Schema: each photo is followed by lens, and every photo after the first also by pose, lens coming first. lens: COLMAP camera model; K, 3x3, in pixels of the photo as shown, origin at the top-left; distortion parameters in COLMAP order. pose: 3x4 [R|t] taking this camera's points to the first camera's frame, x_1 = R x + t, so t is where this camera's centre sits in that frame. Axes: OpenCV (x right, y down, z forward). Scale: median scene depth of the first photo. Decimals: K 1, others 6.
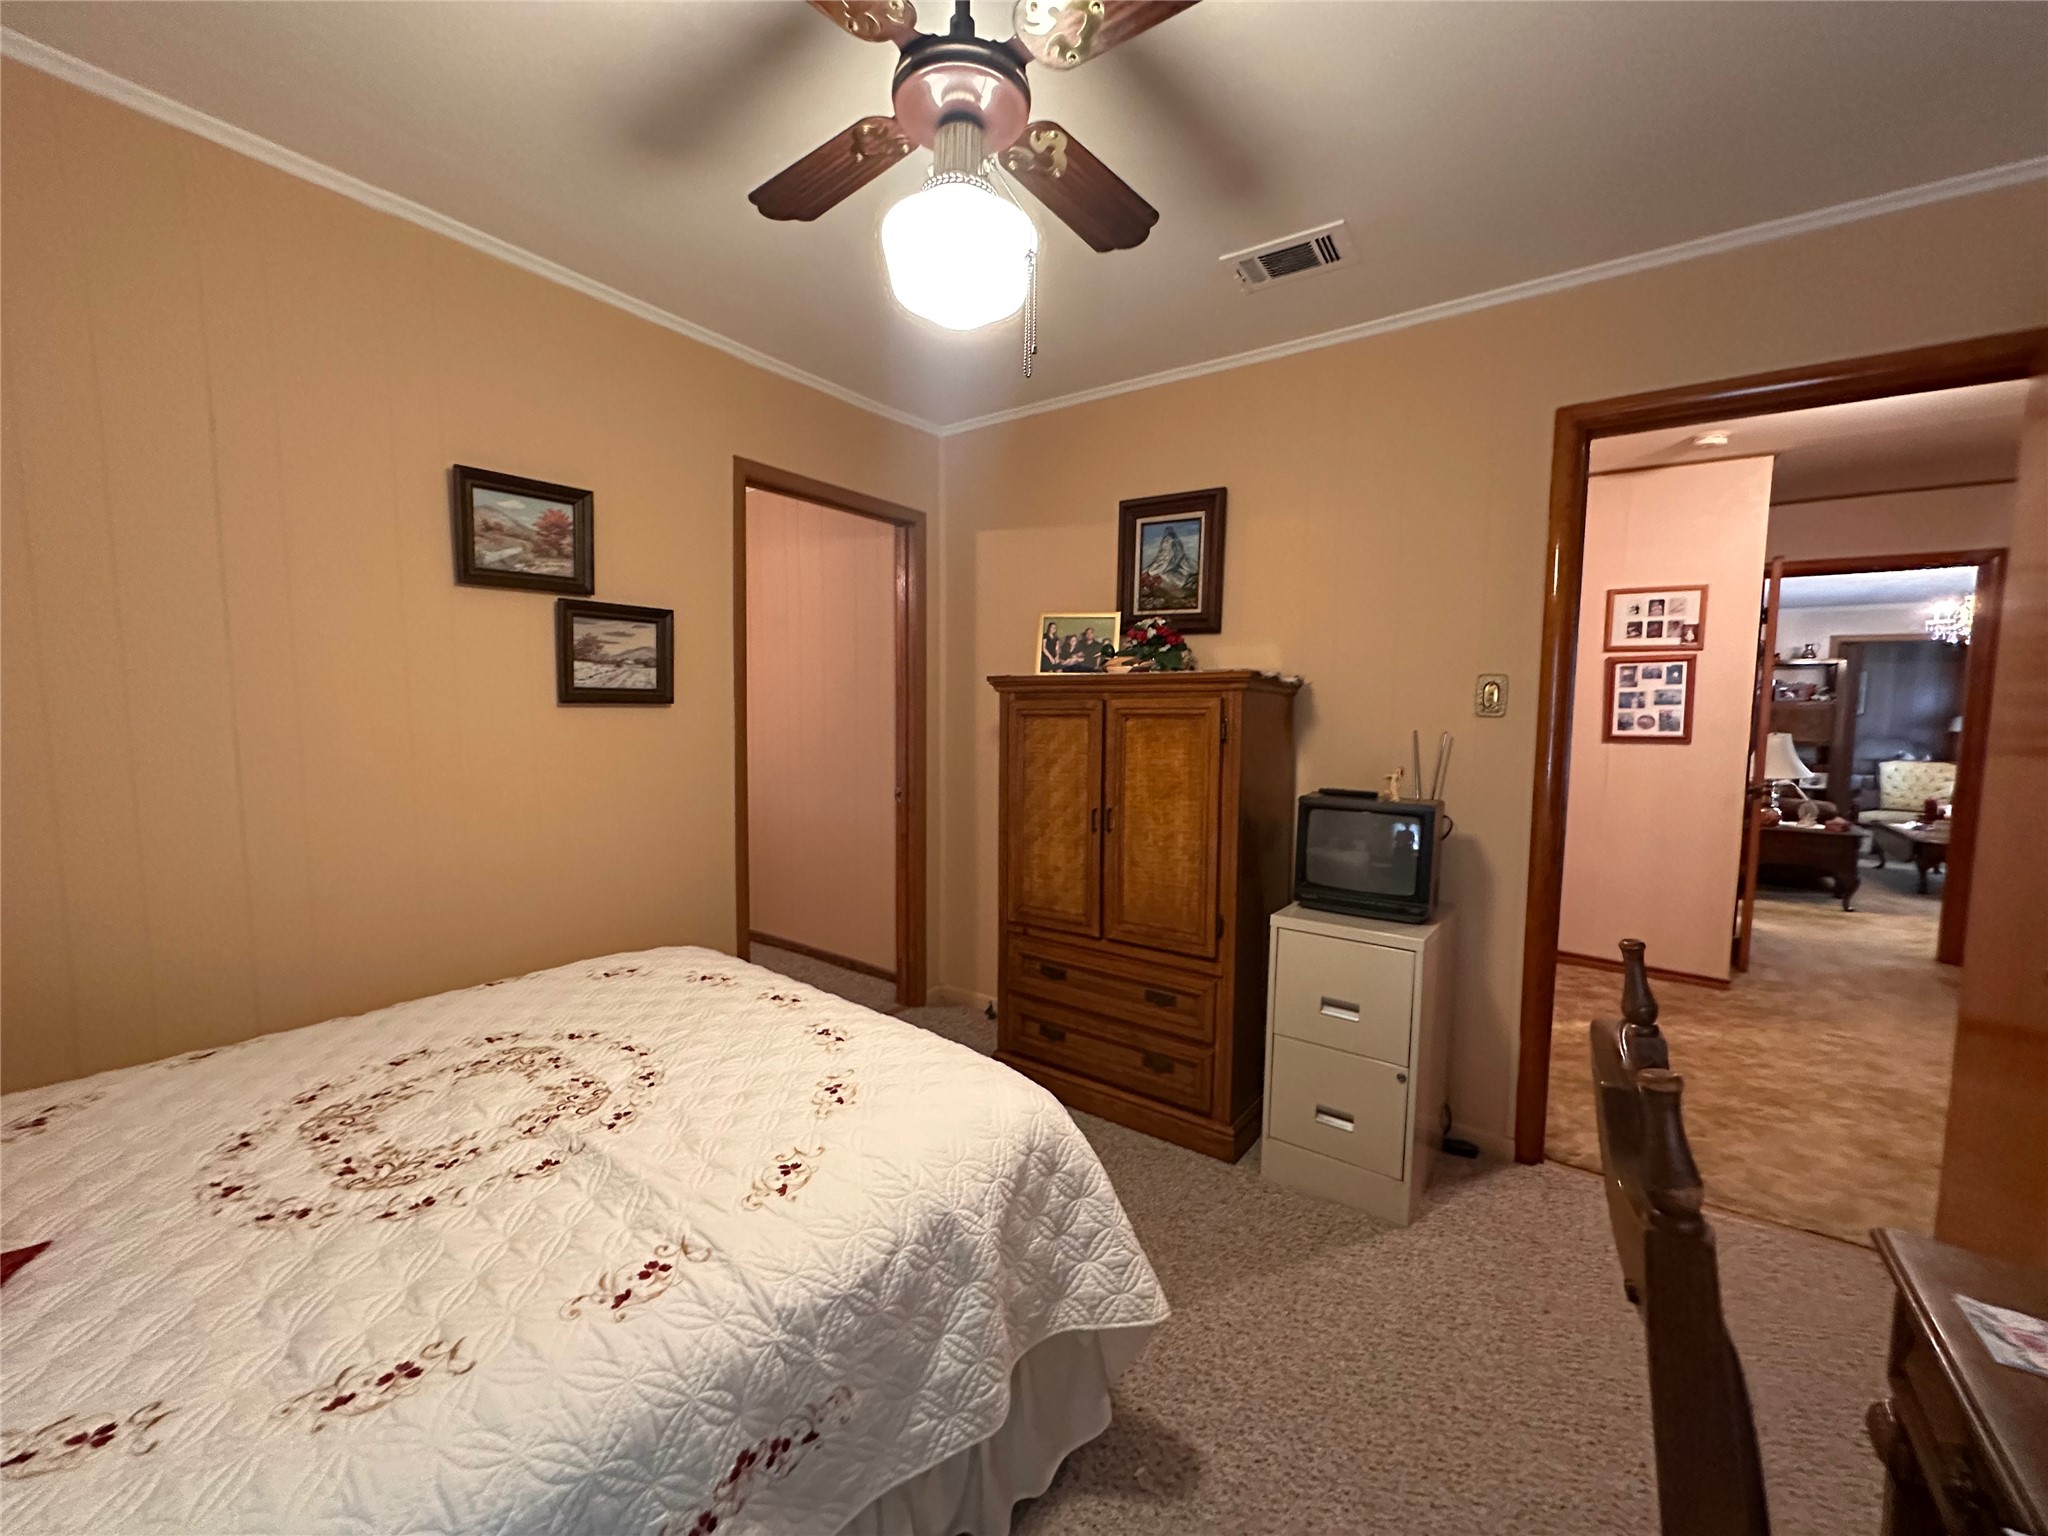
lens RADIAL K [[818.1, 0, 1026.4], [0, 818.1, 760.5], [0, 0, 1]] dist [-0.000248, 0.000216]
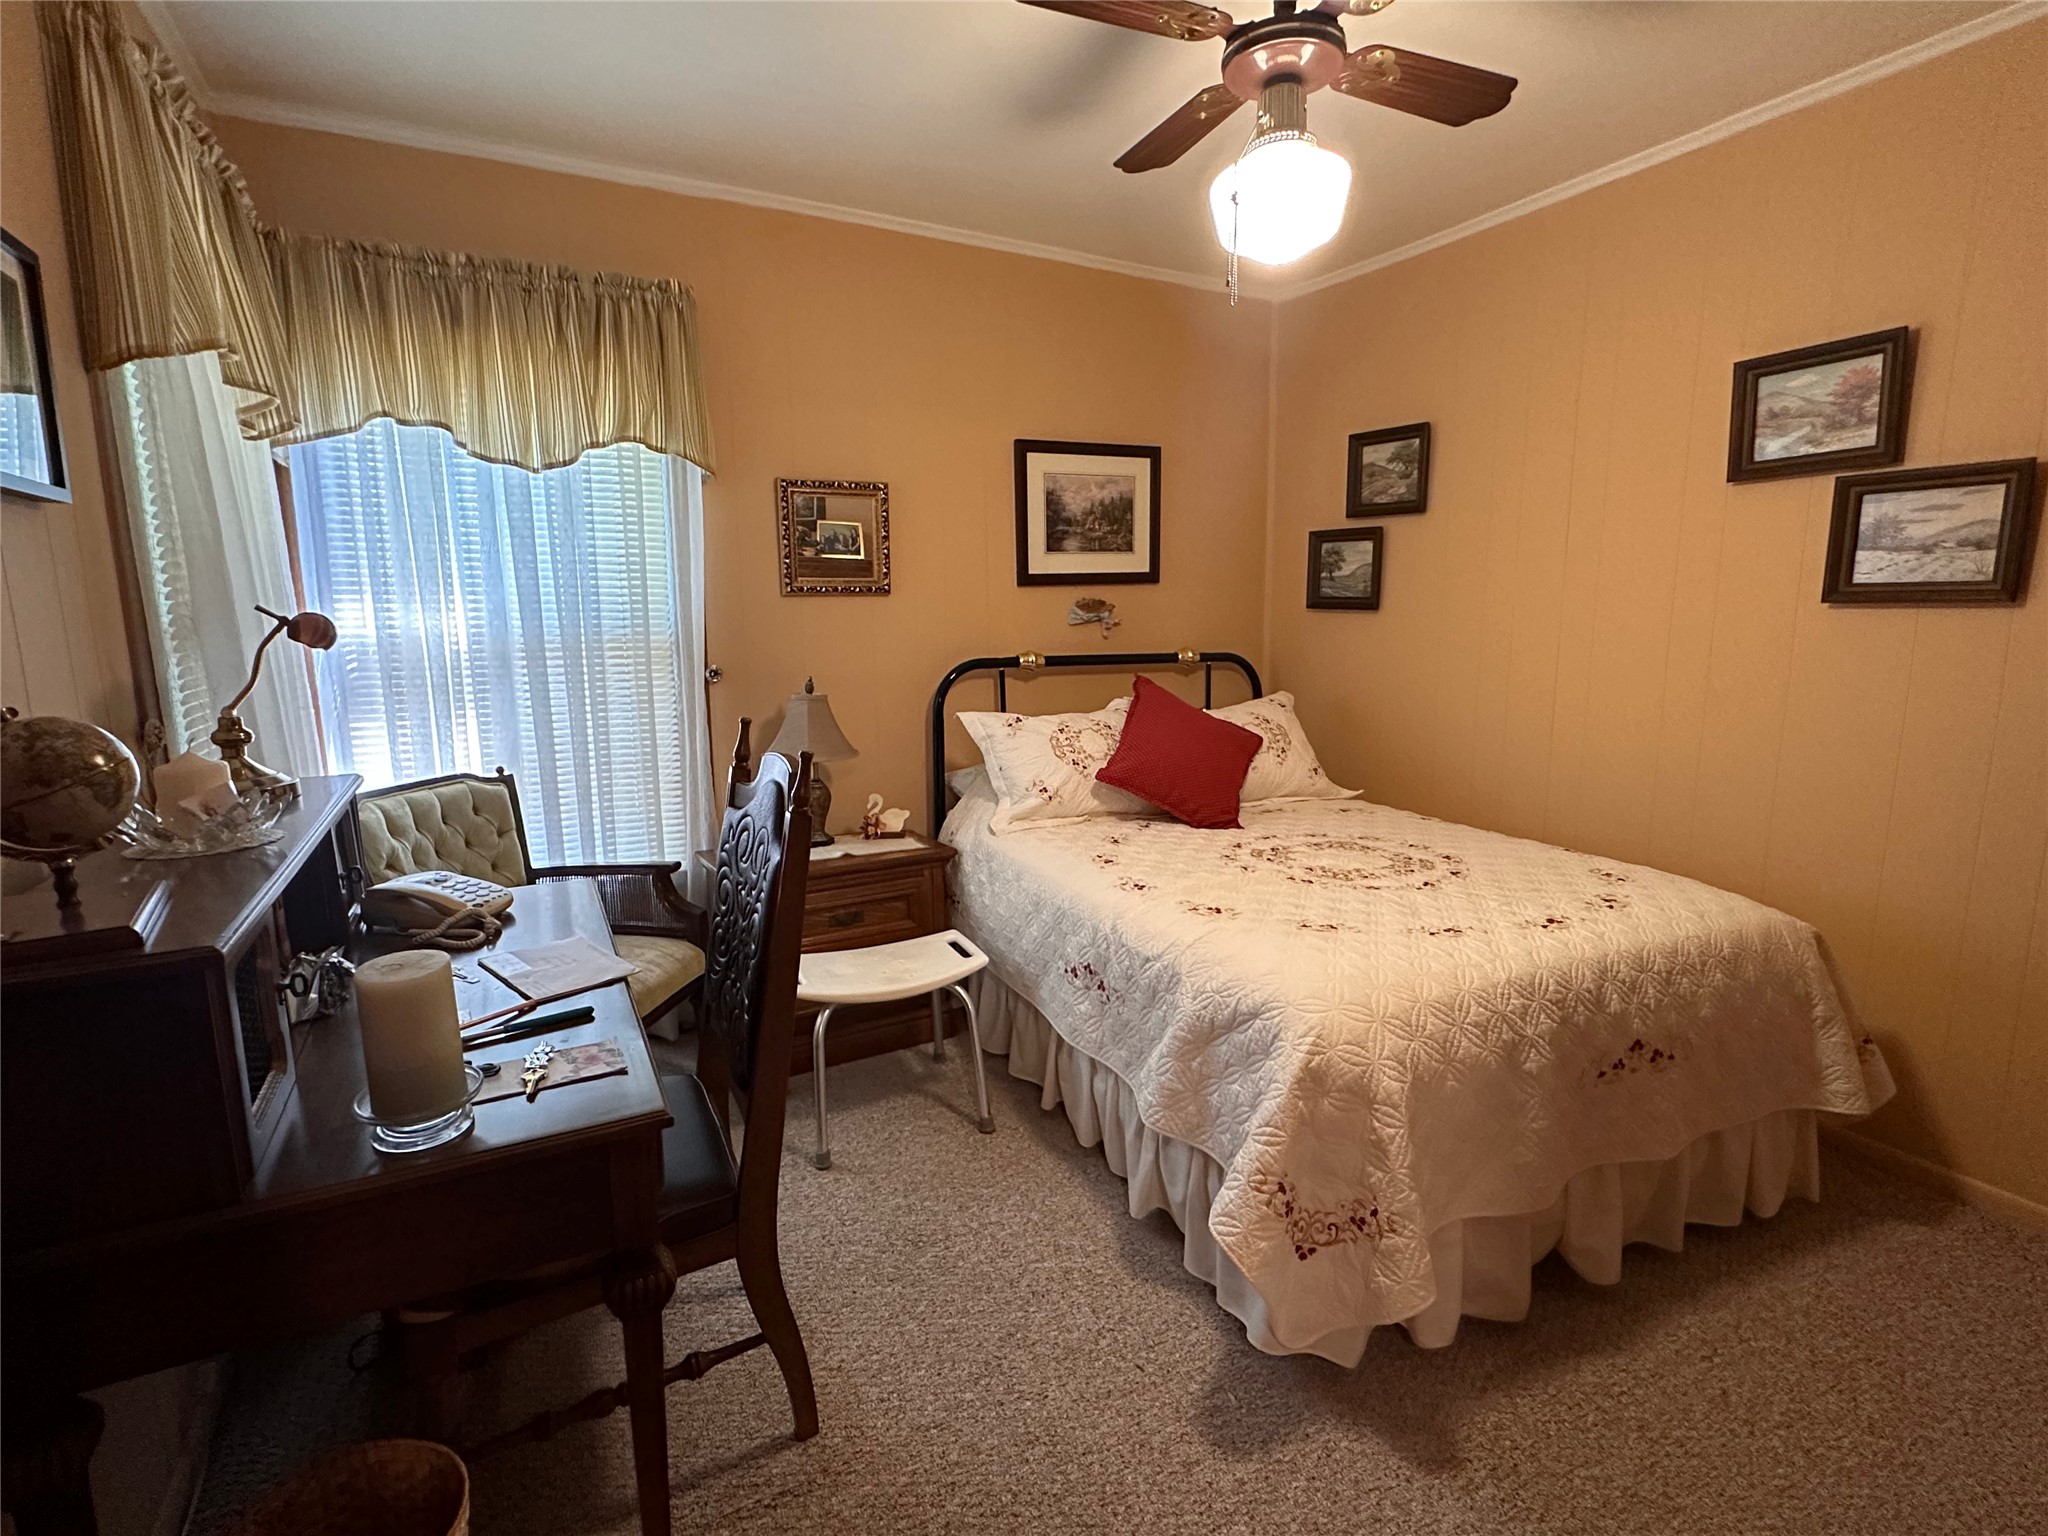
lens RADIAL K [[964.0, 0, 1020.1], [0, 964.0, 764.4], [0, 0, 1]] dist [-0.000974, -0.000261]
pose [[-0.458127, 0.132846, -0.878904, 0.724393], [-0.062414, 0.981521, 0.180890, -0.035402], [0.886693, 0.137726, -0.441369, 0.733779]]
